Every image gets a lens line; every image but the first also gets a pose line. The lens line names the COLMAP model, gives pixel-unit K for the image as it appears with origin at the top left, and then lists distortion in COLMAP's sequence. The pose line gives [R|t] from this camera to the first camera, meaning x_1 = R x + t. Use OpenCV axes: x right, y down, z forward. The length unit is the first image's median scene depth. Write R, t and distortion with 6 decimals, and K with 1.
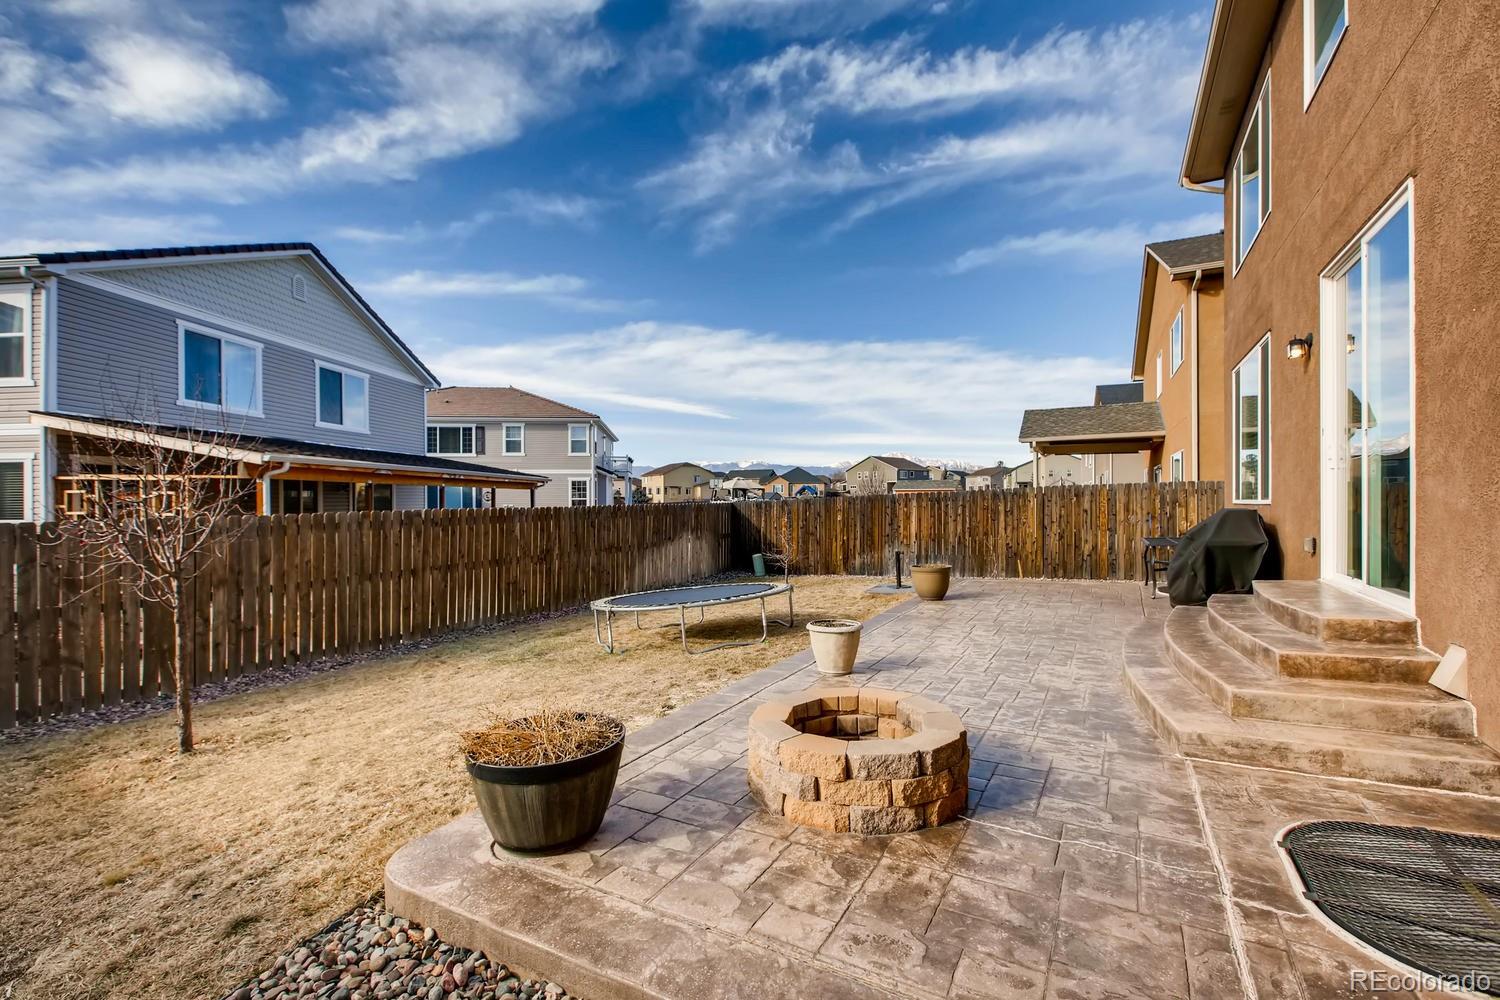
lens RADIAL K [[660.6, 0, 746.6], [0, 660.6, 499.0], [0, 0, 1]] dist [0.006618, 0.000465]
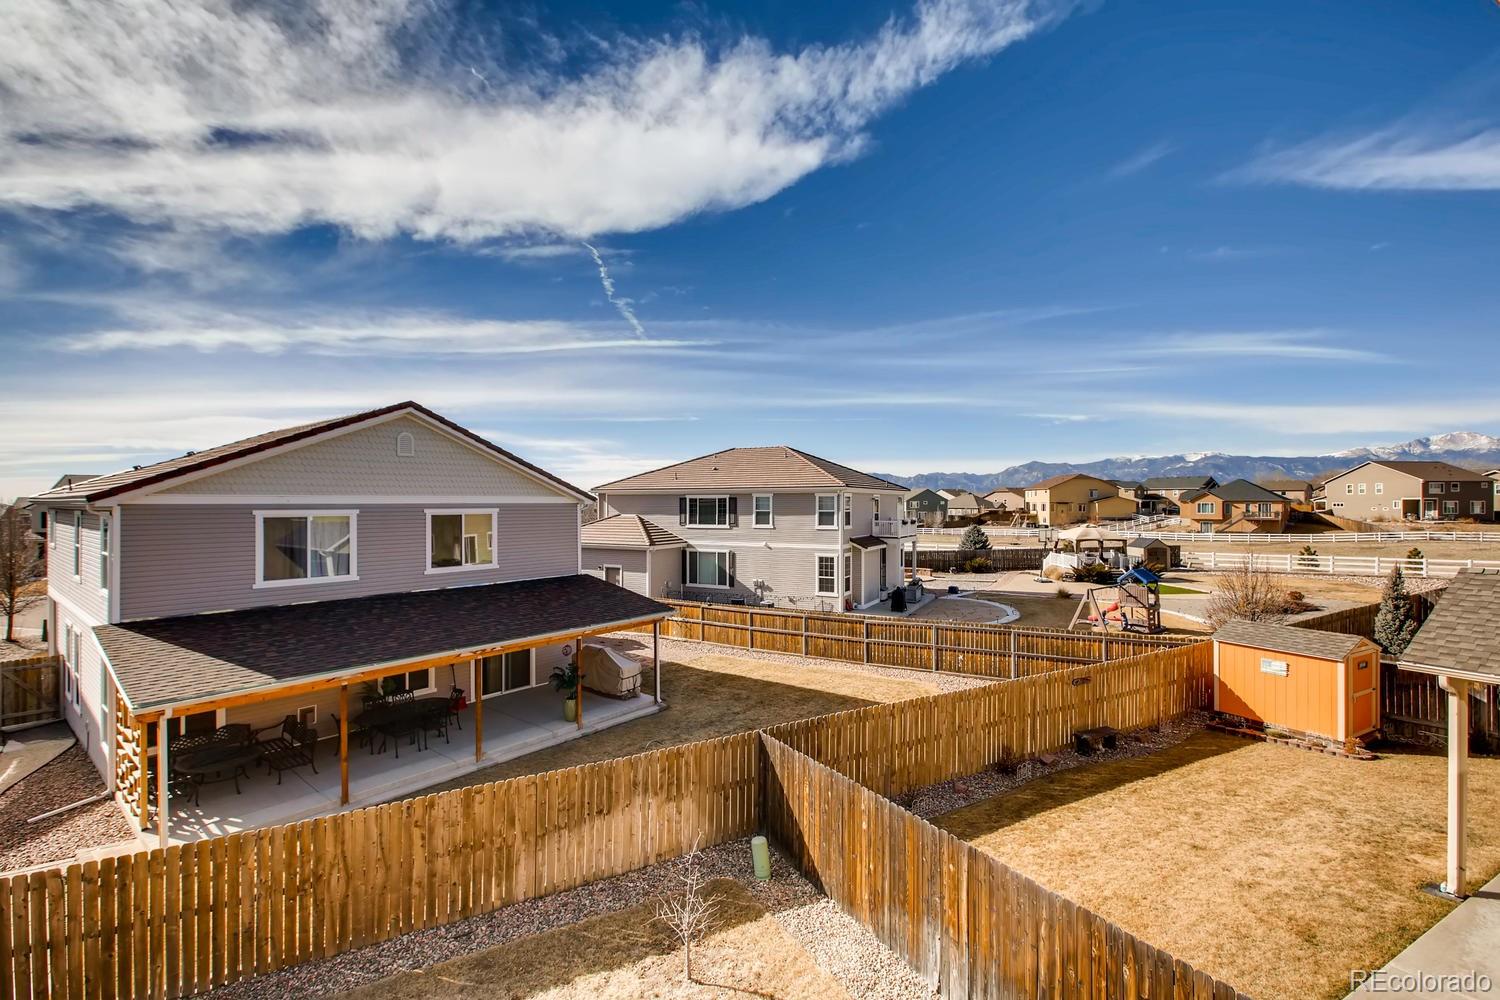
lens RADIAL K [[660.6, 0, 746.6], [0, 660.6, 499.0], [0, 0, 1]] dist [0.006618, 0.000465]
pose [[0.826291, -0.001265, -0.563242, 0.329850], [0.001781, 0.999998, 0.000367, -0.219026], [0.563240, -0.001307, 0.826292, 0.417672]]
